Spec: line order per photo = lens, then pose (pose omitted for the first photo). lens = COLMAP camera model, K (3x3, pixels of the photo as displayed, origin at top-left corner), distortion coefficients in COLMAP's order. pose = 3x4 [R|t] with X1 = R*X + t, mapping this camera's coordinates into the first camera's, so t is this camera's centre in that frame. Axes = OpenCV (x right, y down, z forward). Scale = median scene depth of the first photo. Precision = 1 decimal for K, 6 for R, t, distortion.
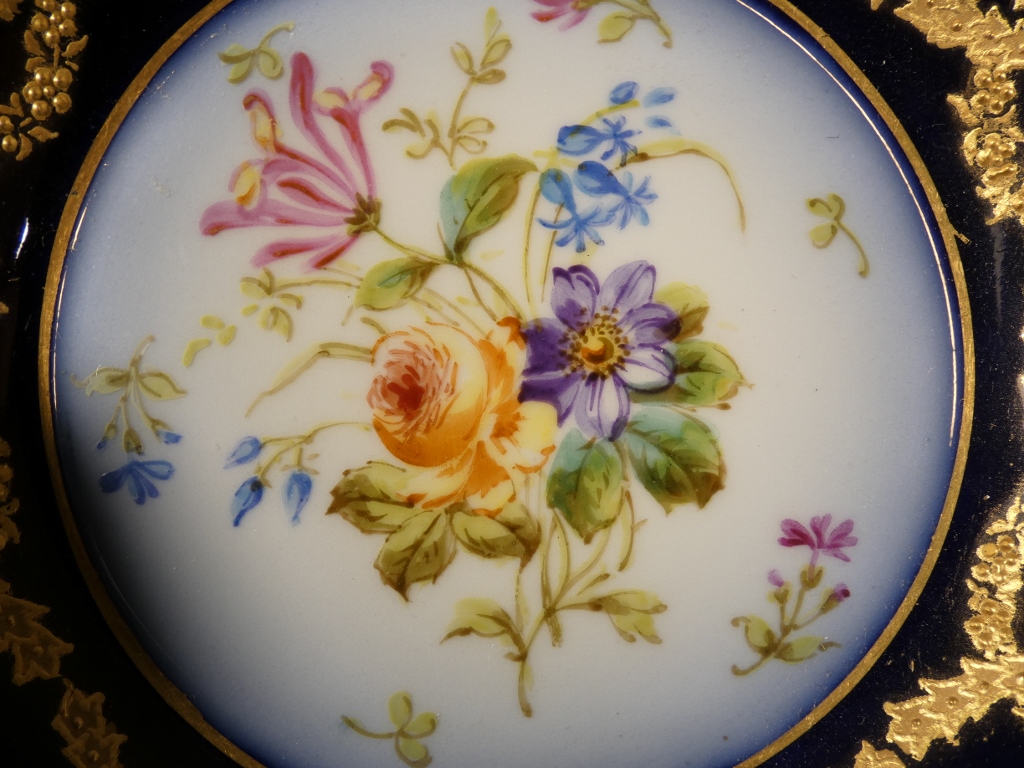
lens RADIAL K [[1222.0, 0, 512.0], [0, 1222.0, 384.0], [0, 0, 1]] dist [0.053631, -0.660138]
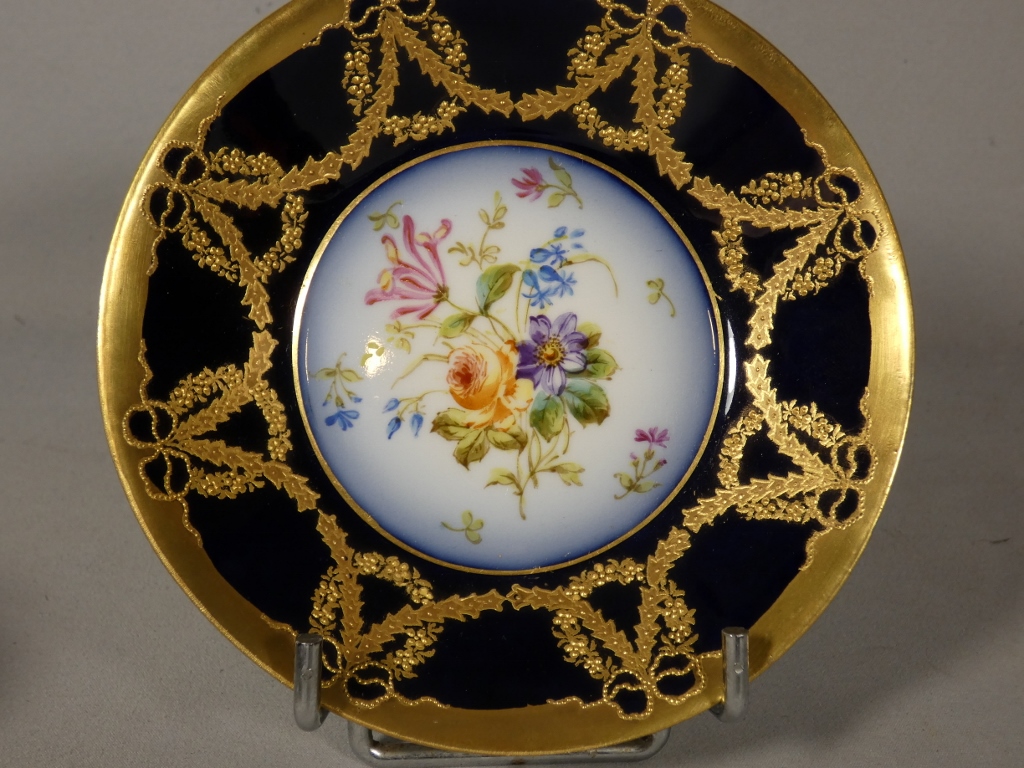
lens RADIAL K [[1204.7, 0, 512.0], [0, 1204.7, 384.0], [0, 0, 1]] dist [-0.004299, -0.063779]
pose [[0.998160, -0.024693, 0.055379, -0.120610], [0.021998, 0.998569, 0.048752, -0.081880], [-0.056503, -0.047445, 0.997274, -1.148378]]
